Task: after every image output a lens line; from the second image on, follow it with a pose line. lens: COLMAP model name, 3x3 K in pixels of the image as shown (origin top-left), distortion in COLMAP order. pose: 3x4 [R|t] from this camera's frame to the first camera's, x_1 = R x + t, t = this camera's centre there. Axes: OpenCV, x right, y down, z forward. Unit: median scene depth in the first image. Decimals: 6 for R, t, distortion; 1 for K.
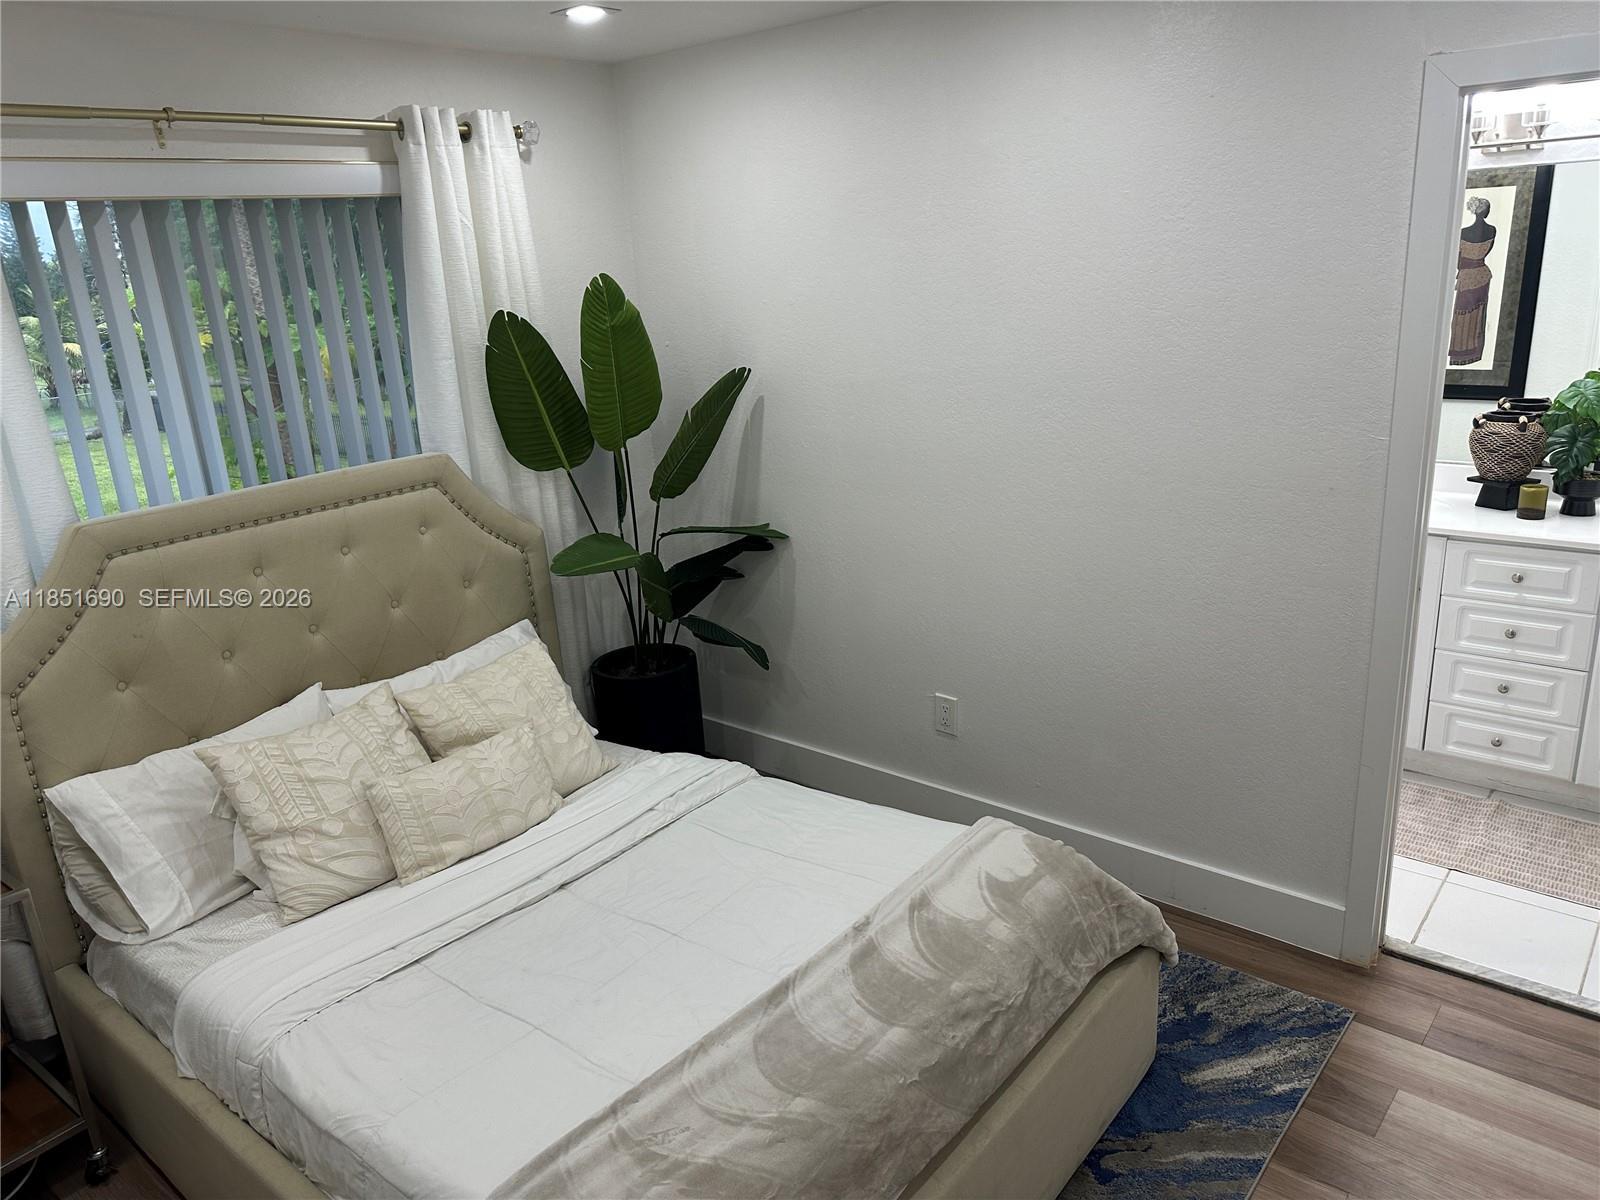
lens RADIAL K [[1114.5, 0, 808.9], [0, 1114.5, 597.0], [0, 0, 1]] dist [0.077705, -0.094446]
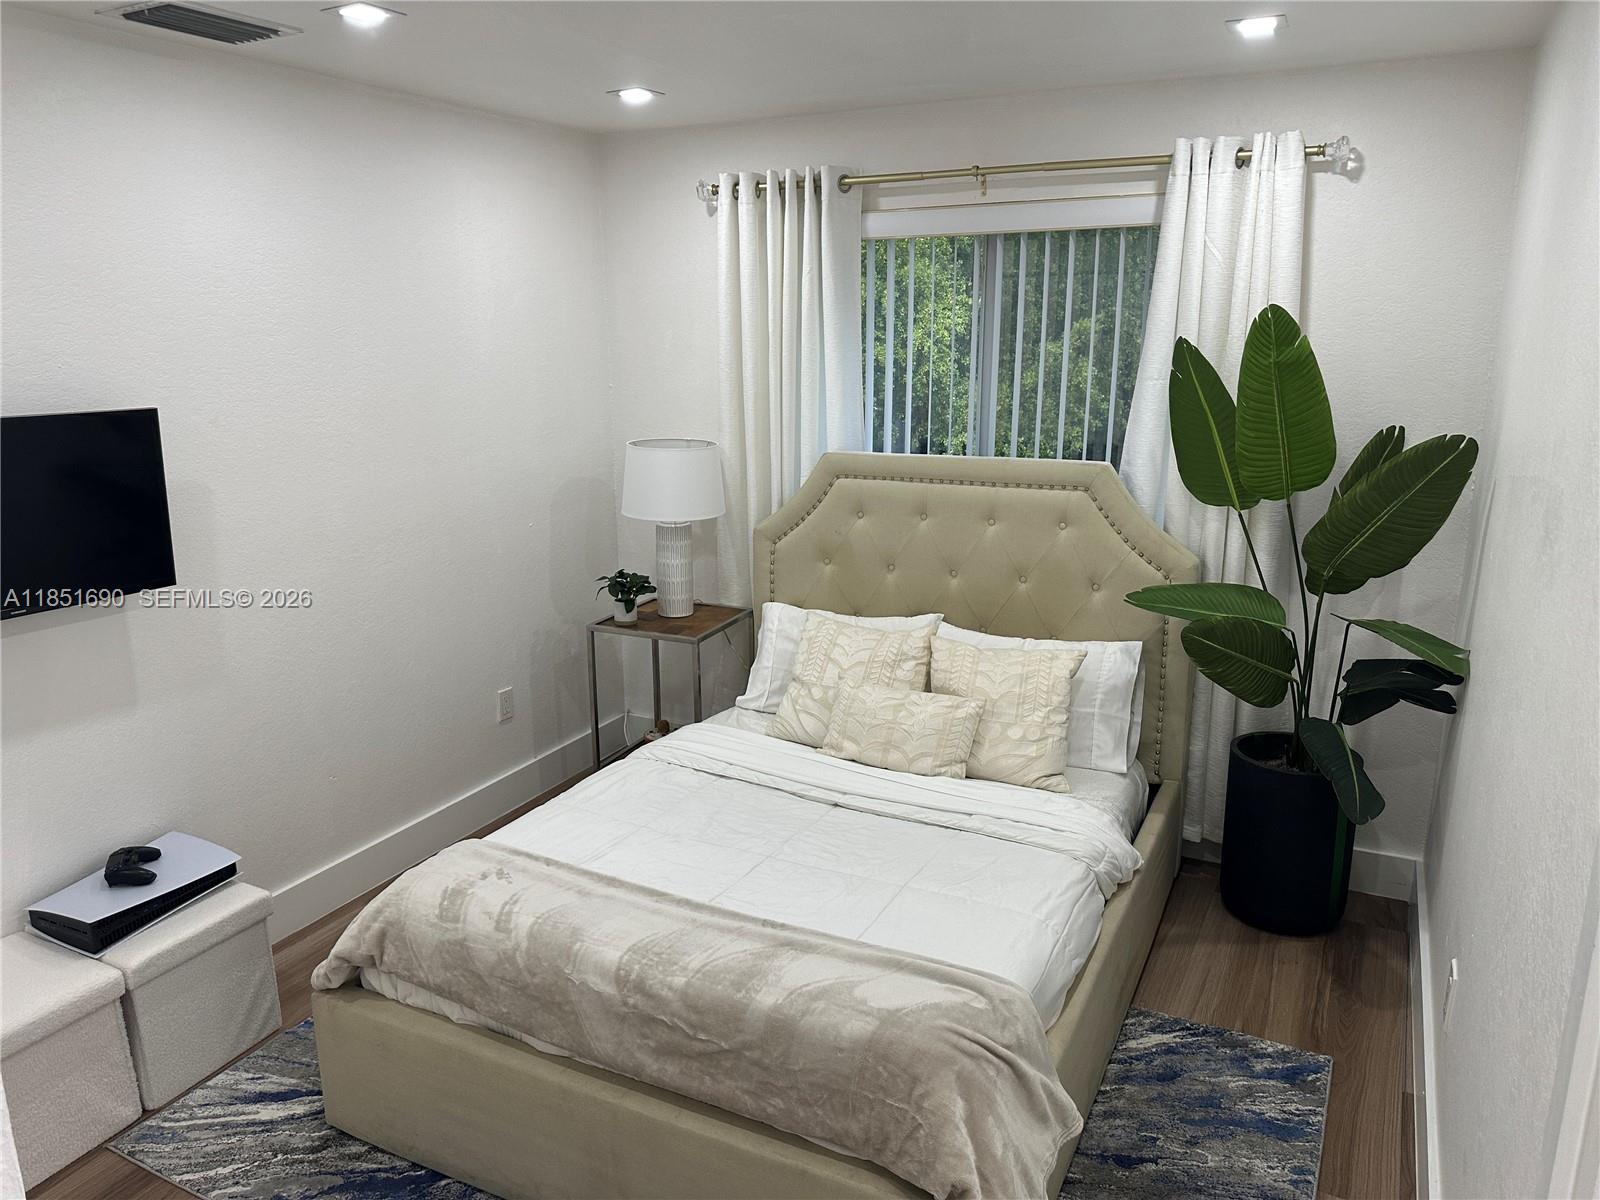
lens RADIAL K [[1107.8, 0, 812.1], [0, 1107.8, 606.0], [0, 0, 1]] dist [0.116939, -0.200263]
pose [[0.233639, 0.300487, -0.924727, 0.643028], [-0.294909, 0.928148, 0.227088, -0.162382], [0.926521, 0.219654, 0.305469, 0.442320]]
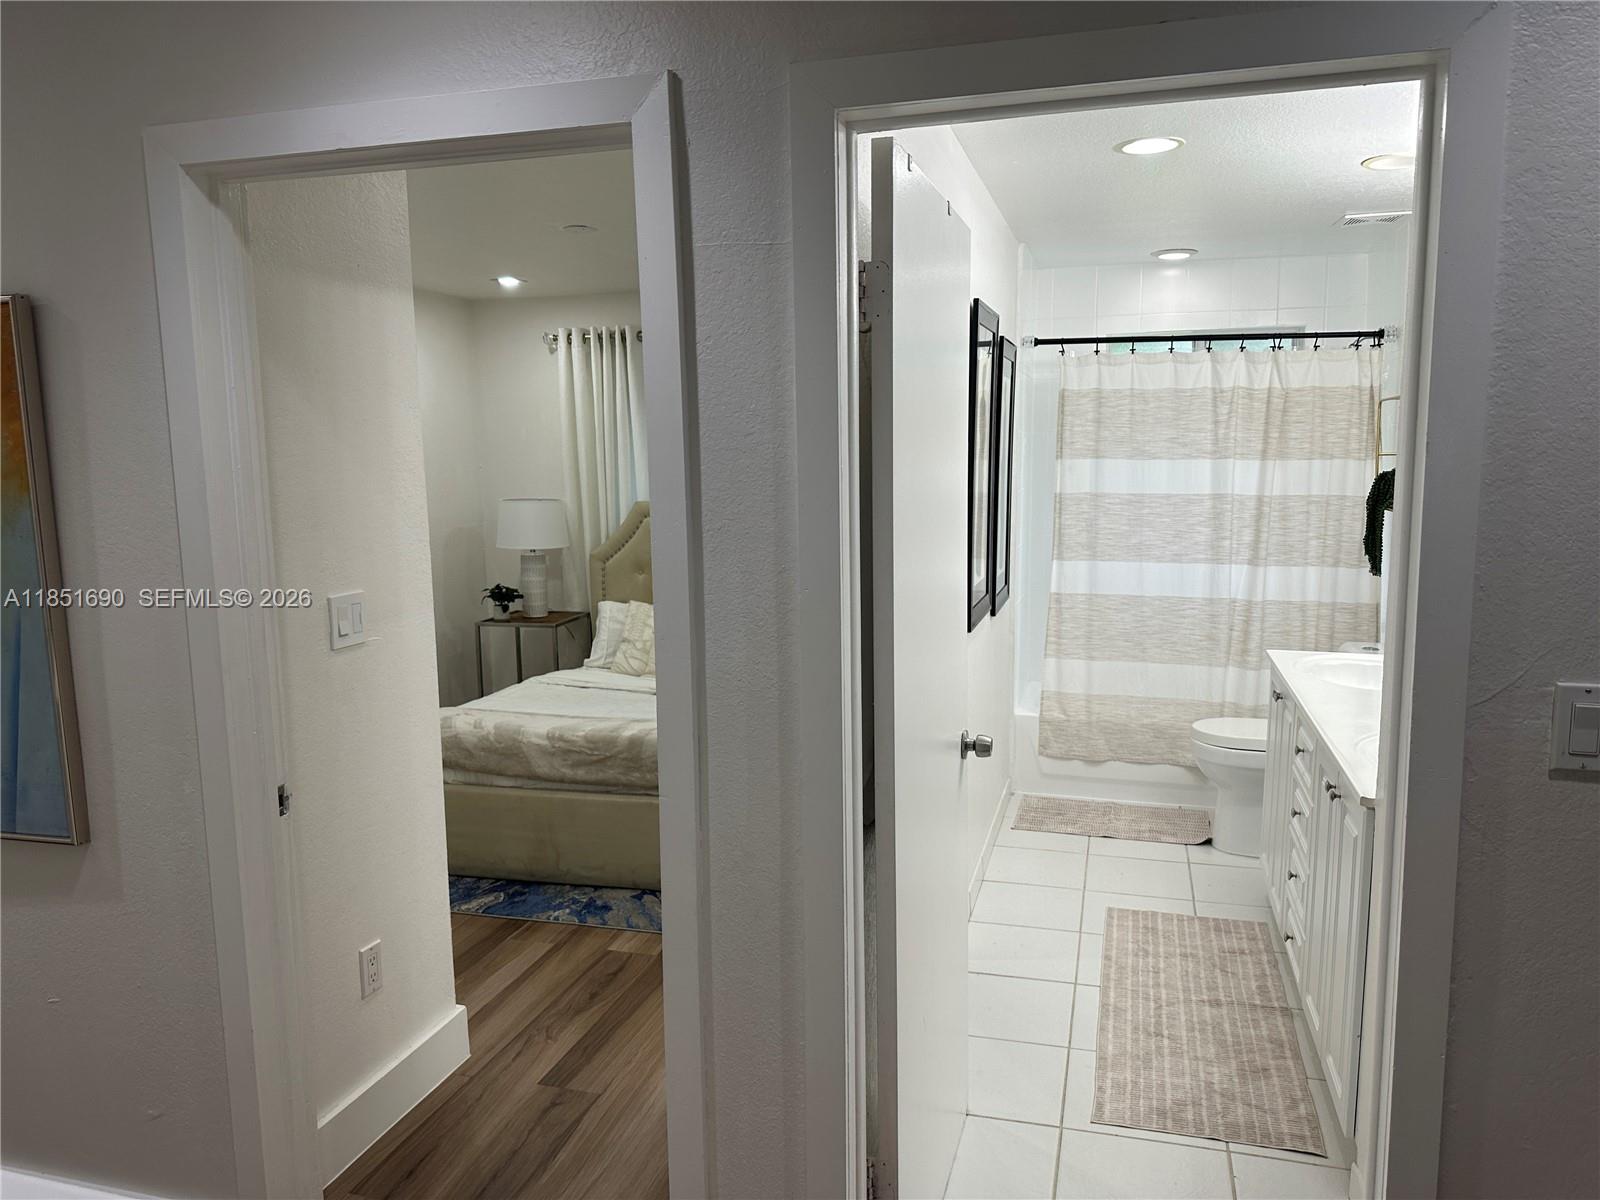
lens RADIAL K [[1107.8, 0, 812.1], [0, 1107.8, 606.0], [0, 0, 1]] dist [0.116939, -0.200263]
pose [[0.414787, 0.180637, -0.891808, 1.321384], [-0.276294, 0.958825, 0.065704, -0.082048], [0.866956, 0.219148, 0.447617, 0.239545]]
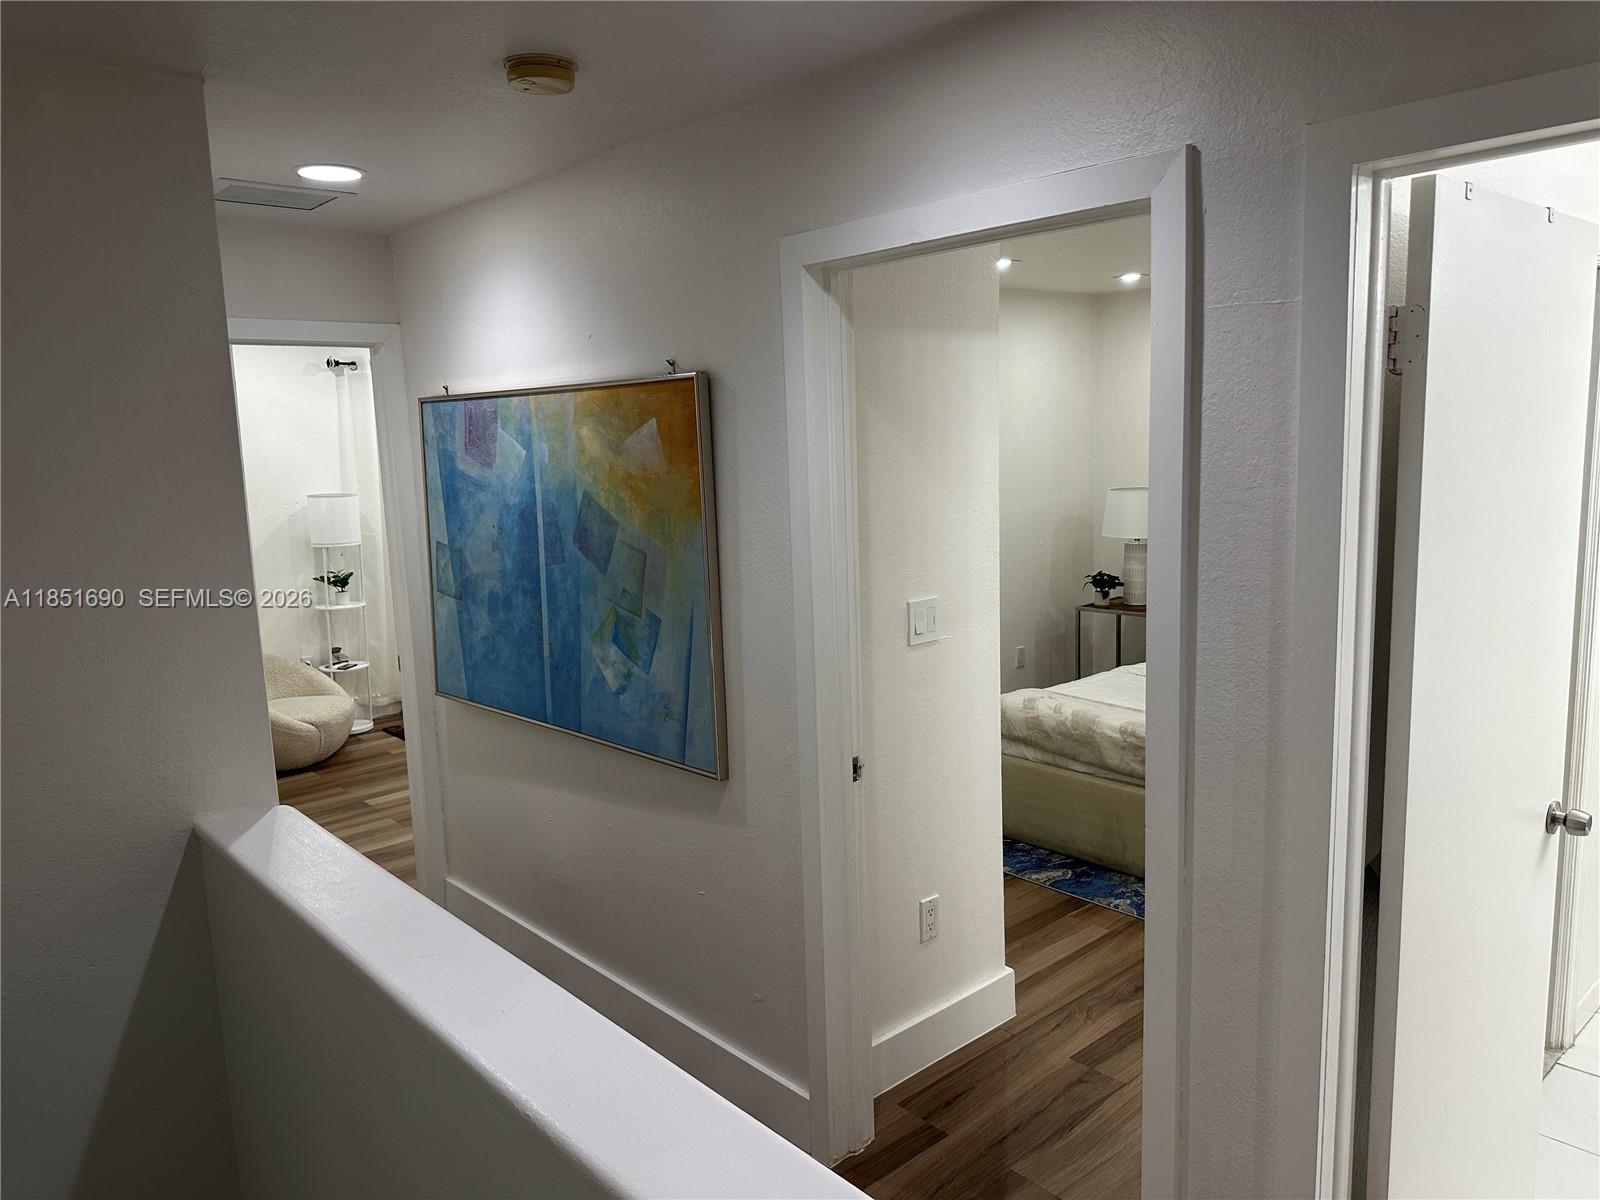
lens RADIAL K [[1113.0, 0, 810.8], [0, 1113.0, 602.1], [0, 0, 1]] dist [0.112136, -0.158385]
pose [[-0.131379, 0.215098, -0.967715, 1.385728], [-0.247335, 0.938193, 0.242115, -0.145724], [0.959982, 0.271159, -0.070057, 0.283081]]
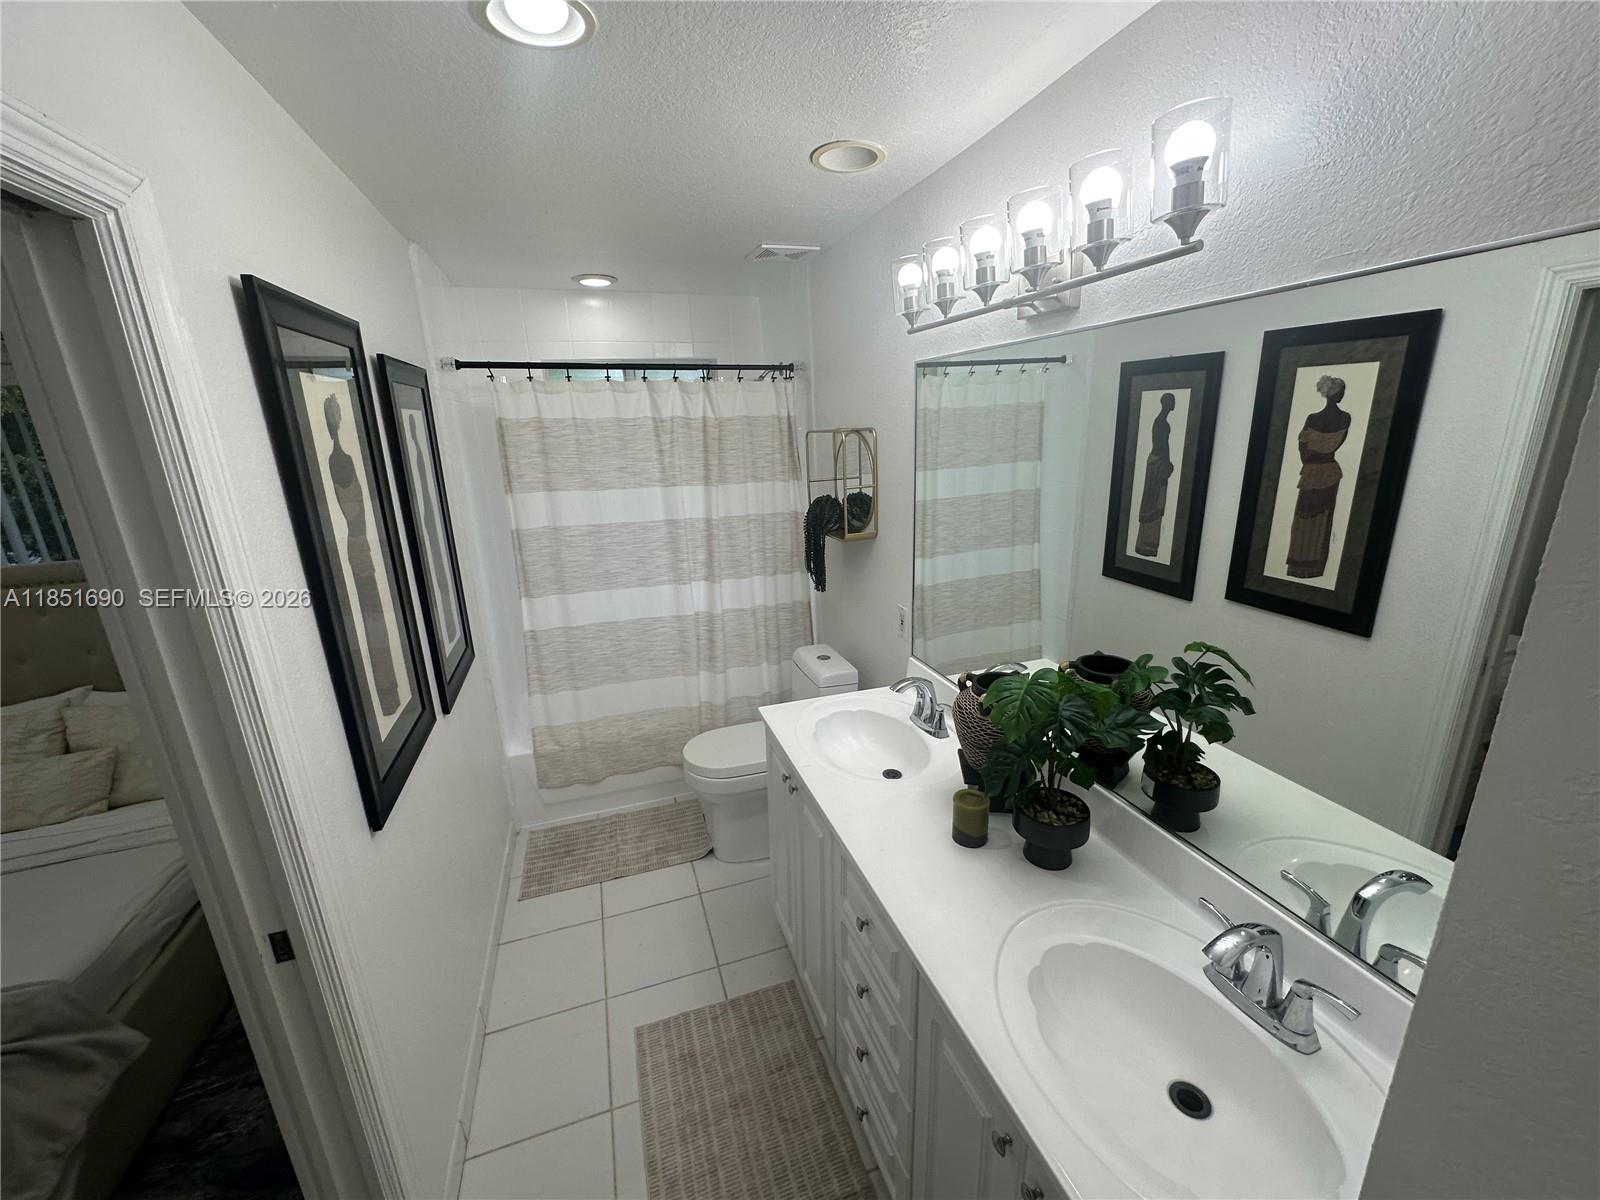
lens RADIAL K [[636.5, 0, 797.0], [0, 636.5, 602.8], [0, 0, 1]] dist [-0.007050, -0.000274]
pose [[0.851533, 0.172759, -0.495022, 0.794893], [-0.166880, 0.984359, 0.056468, -0.242716], [0.497034, 0.034525, 0.867044, 0.663642]]
